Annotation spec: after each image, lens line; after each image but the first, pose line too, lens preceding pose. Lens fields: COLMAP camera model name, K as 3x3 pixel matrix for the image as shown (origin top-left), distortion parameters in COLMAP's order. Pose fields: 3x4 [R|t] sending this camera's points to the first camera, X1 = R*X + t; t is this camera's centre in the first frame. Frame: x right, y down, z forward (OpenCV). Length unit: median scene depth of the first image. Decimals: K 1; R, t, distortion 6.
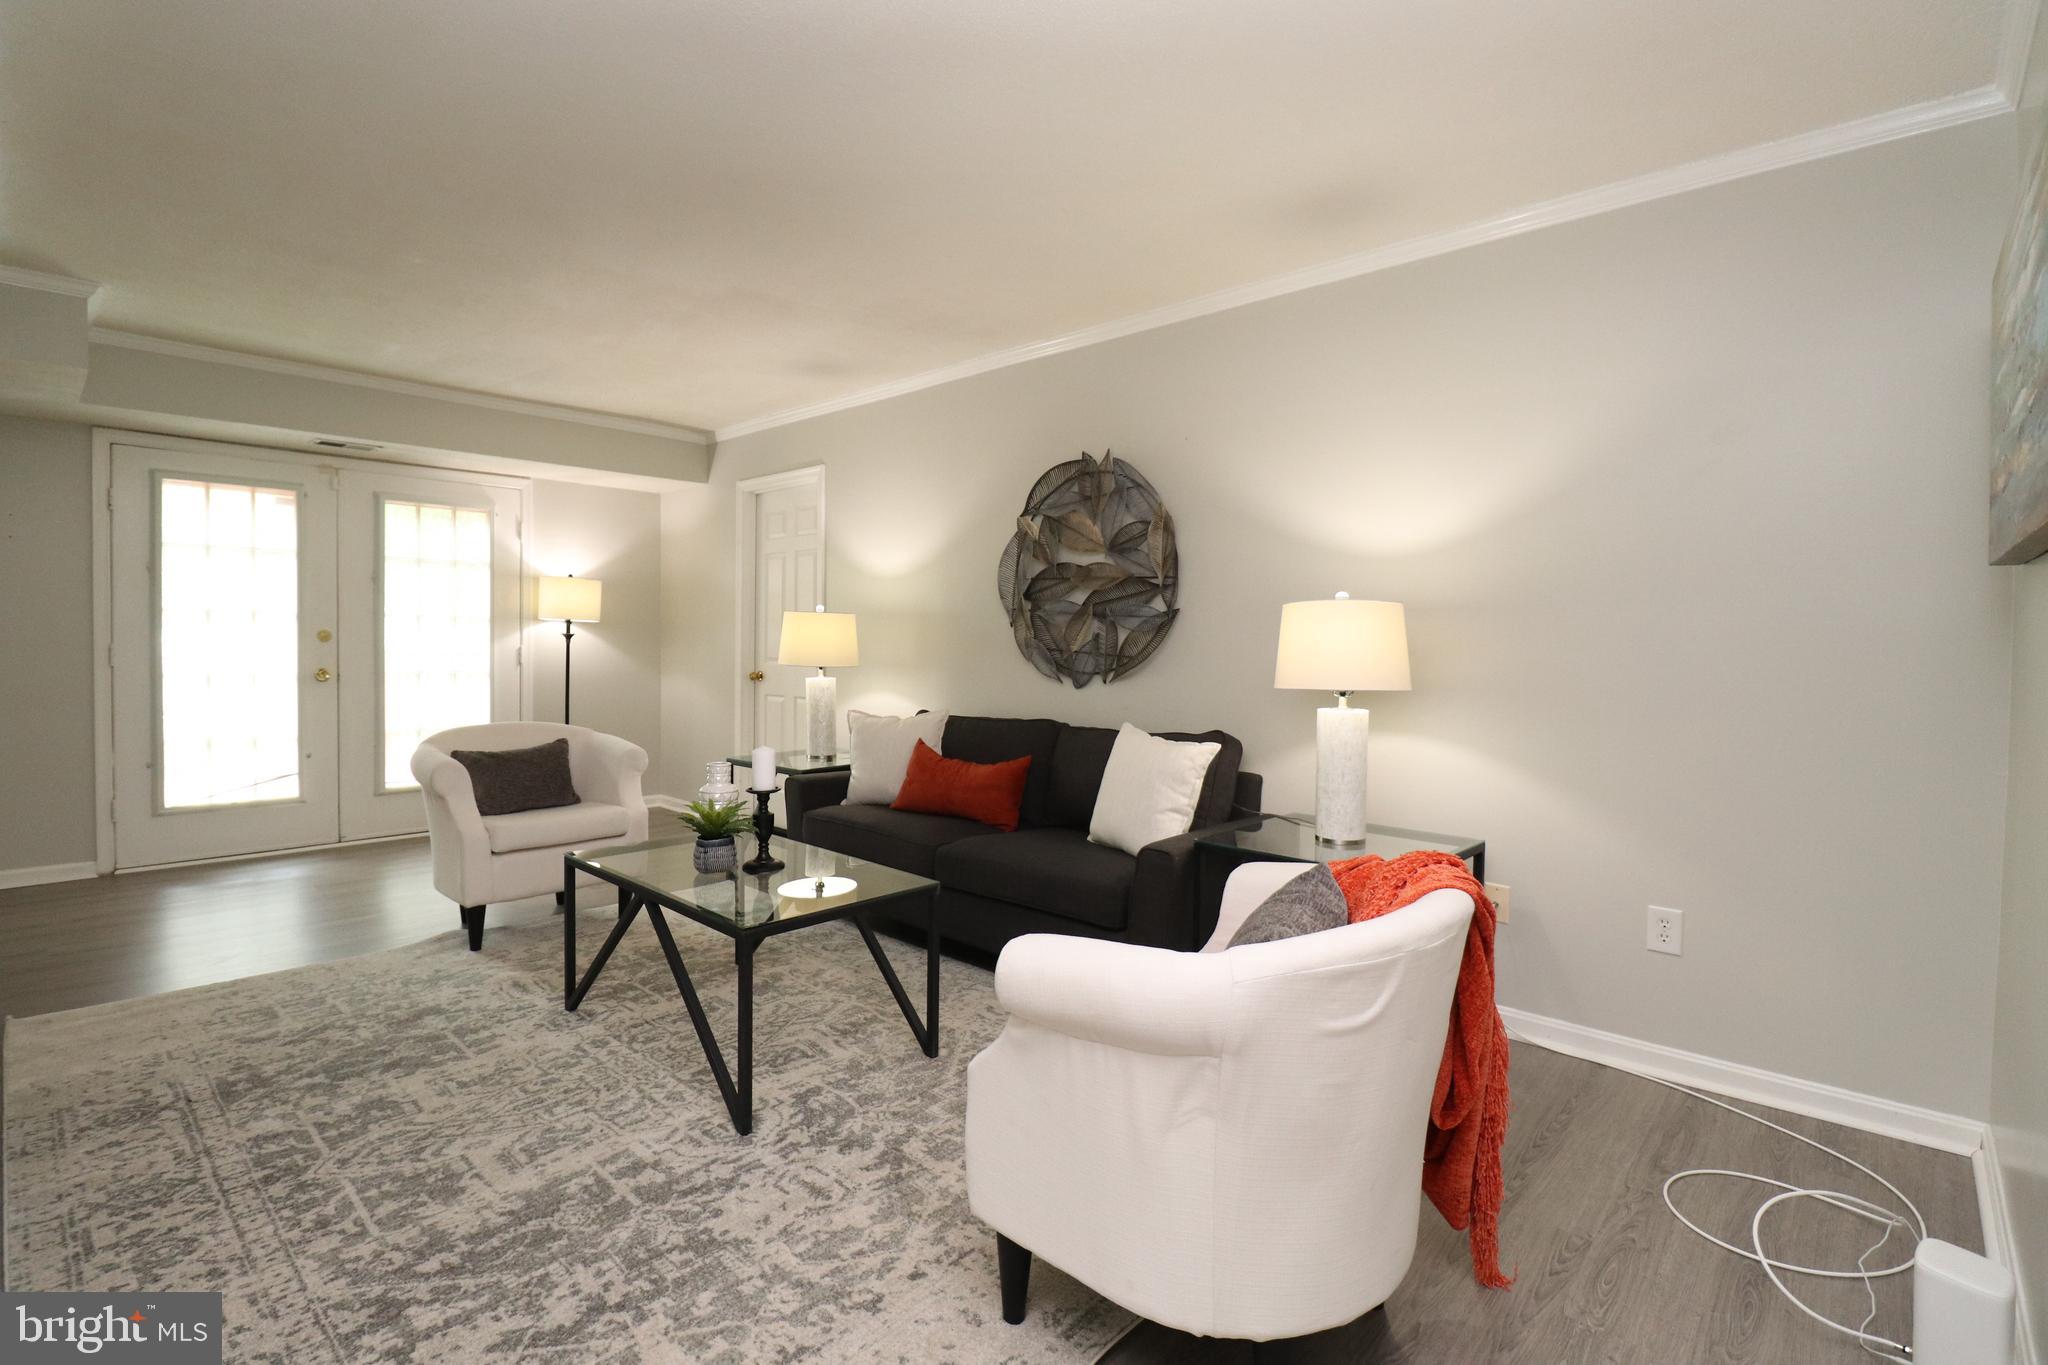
lens RADIAL K [[946.6, 0, 1016.2], [0, 946.6, 663.6], [0, 0, 1]] dist [-0.003217, -0.011866]
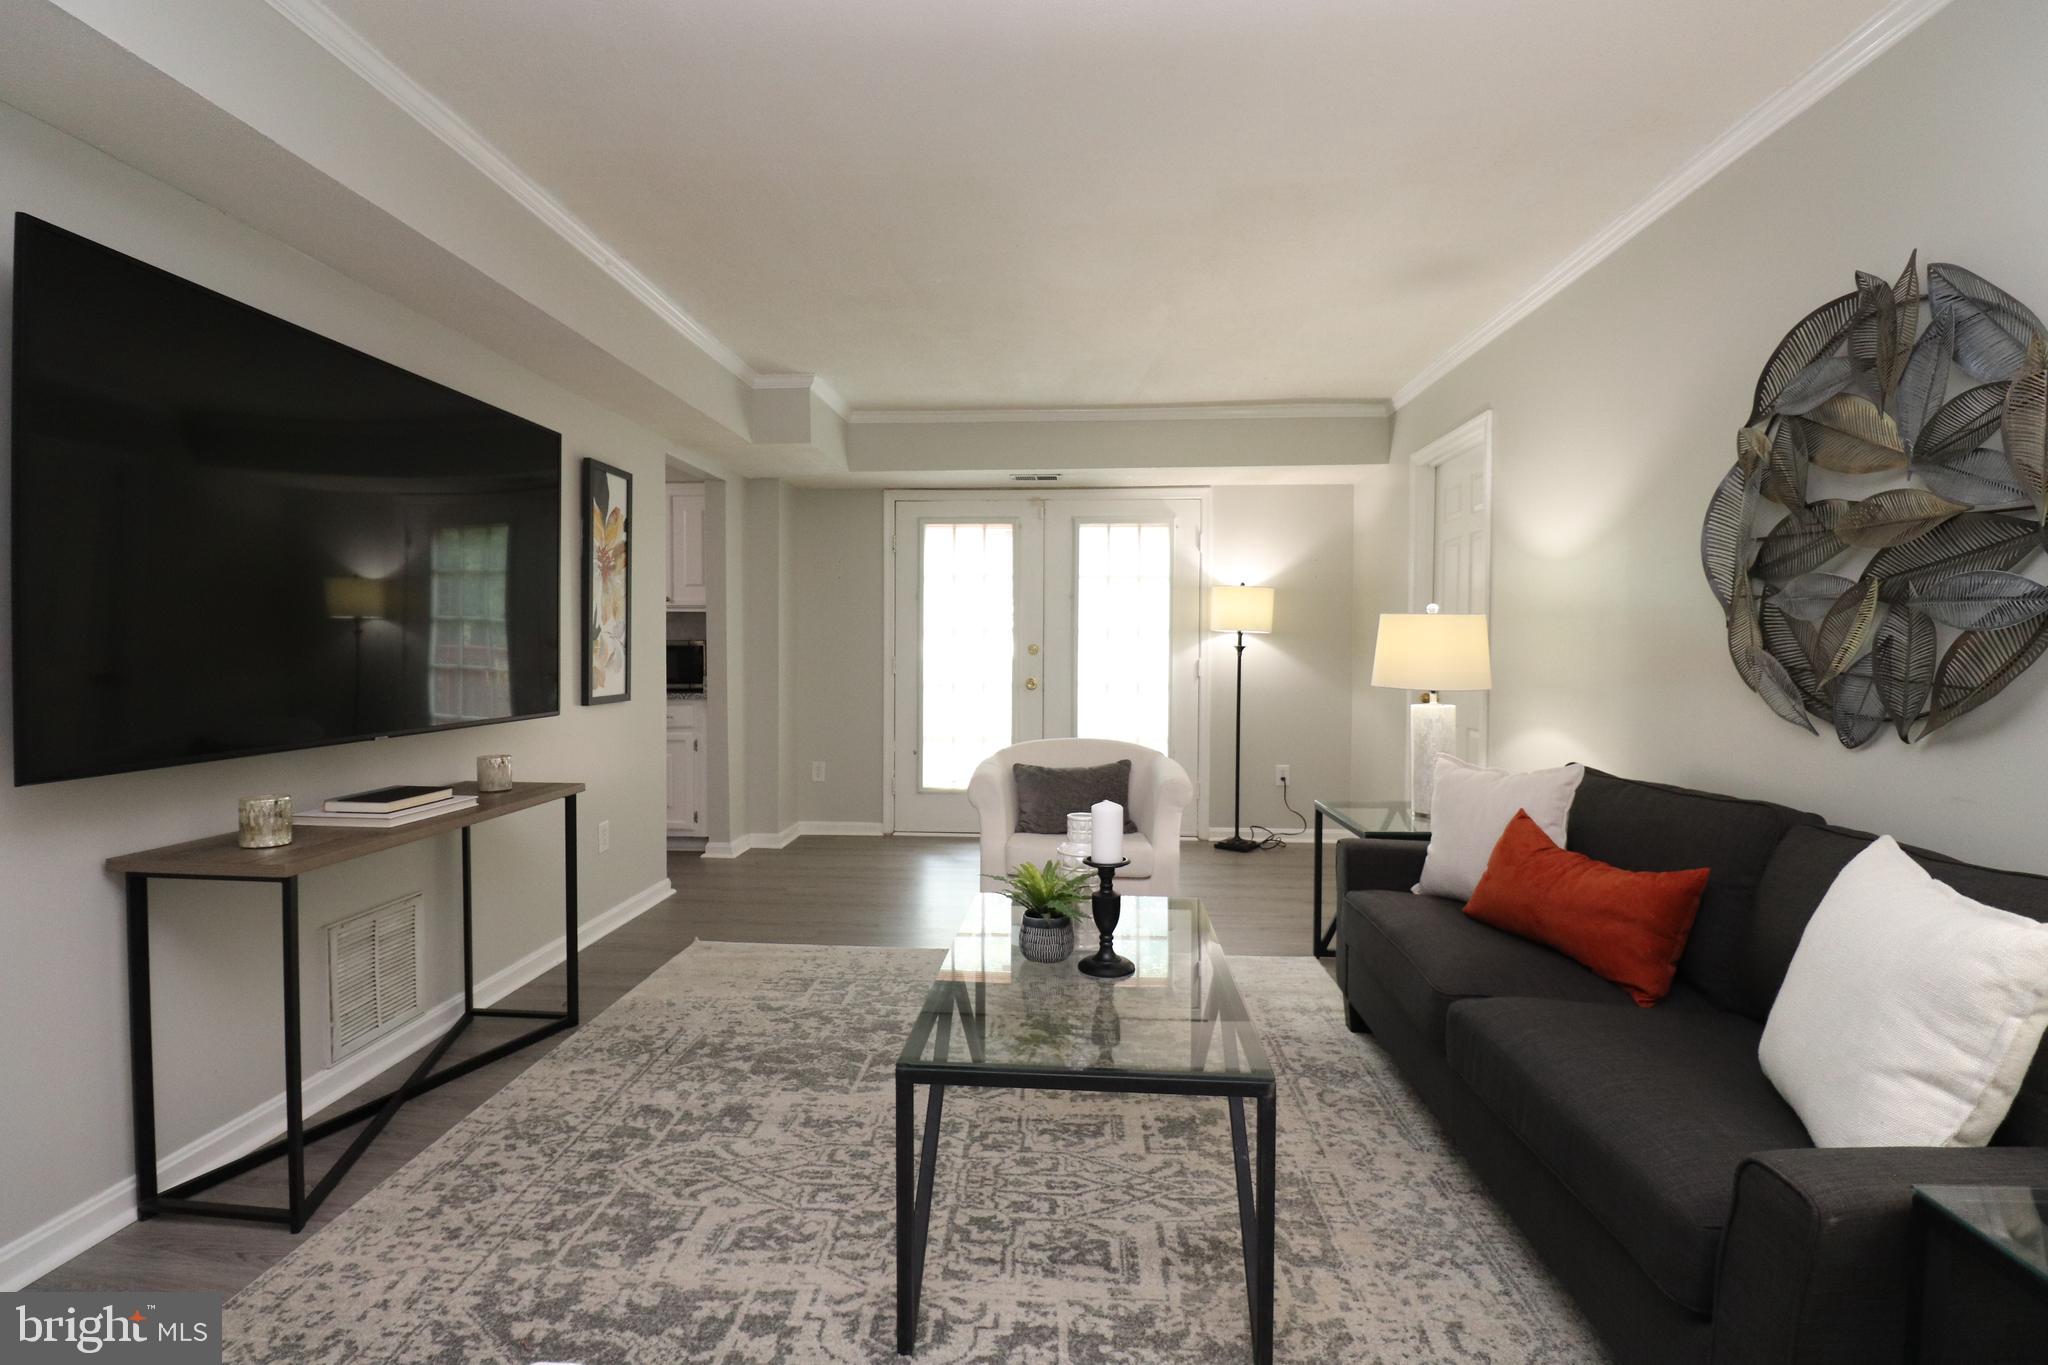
lens RADIAL K [[946.6, 0, 1013.6], [0, 946.6, 670.5], [0, 0, 1]] dist [-0.003217, -0.011866]
pose [[0.628680, 0.012599, -0.777562, 0.219347], [-0.016790, 0.999856, 0.002626, -0.011233], [0.777483, 0.011404, 0.628800, 0.438298]]
